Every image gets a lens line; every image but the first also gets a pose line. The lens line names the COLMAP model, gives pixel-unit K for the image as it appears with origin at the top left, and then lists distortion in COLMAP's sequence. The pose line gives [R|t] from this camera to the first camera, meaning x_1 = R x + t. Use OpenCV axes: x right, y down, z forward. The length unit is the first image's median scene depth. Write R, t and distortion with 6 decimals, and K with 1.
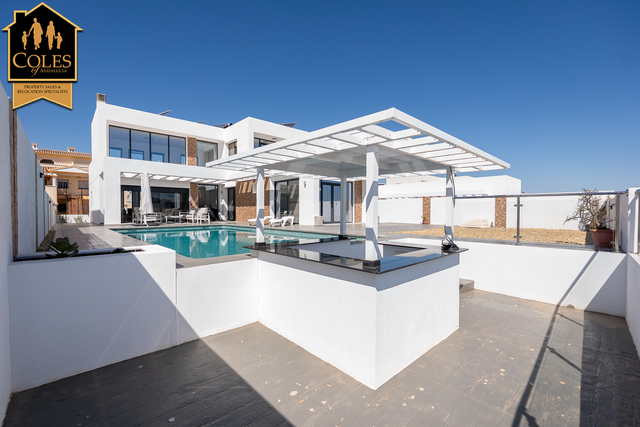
lens RADIAL K [[275.4, 0, 322.1], [0, 275.4, 213.5], [0, 0, 1]] dist [-0.007875, 0.000858]
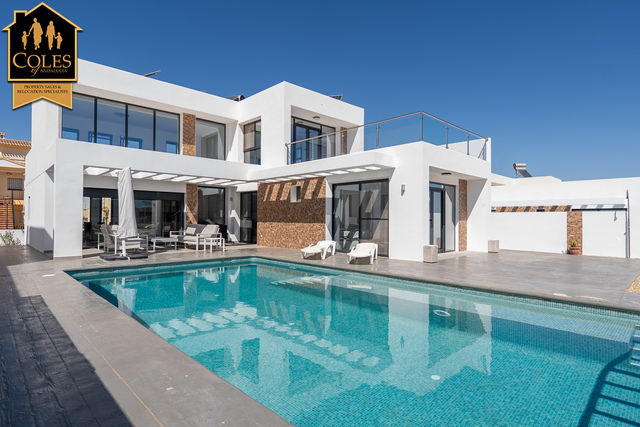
lens RADIAL K [[347.0, 0, 317.0], [0, 347.0, 211.5], [0, 0, 1]] dist [0.001897, -0.002105]
pose [[0.999968, 0.007718, 0.002024, -0.199107], [-0.007653, 0.999506, -0.030479, -0.029176], [-0.002258, 0.030463, 0.999533, 0.219517]]
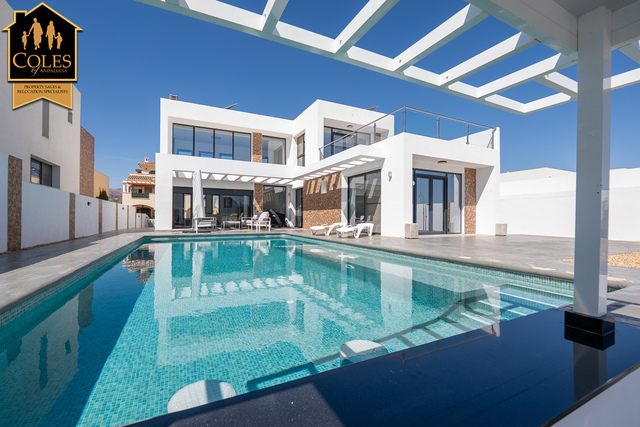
lens RADIAL K [[275.4, 0, 320.9], [0, 275.4, 214.1], [0, 0, 1]] dist [-0.007875, 0.000858]
pose [[0.956321, 0.001443, -0.292315, -0.022115], [-0.008057, 0.999738, -0.021423, 0.002420], [0.292208, 0.022842, 0.956082, 0.249754]]
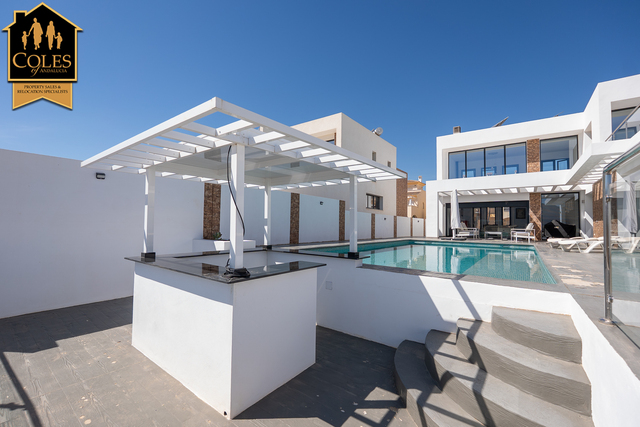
lens RADIAL K [[275.4, 0, 317.7], [0, 275.4, 216.2], [0, 0, 1]] dist [-0.007875, 0.000858]
pose [[0.153001, -0.028925, -0.987803, 0.271628], [-0.026991, 0.999076, -0.033436, 0.002339], [0.987857, 0.031778, 0.152079, 0.267447]]
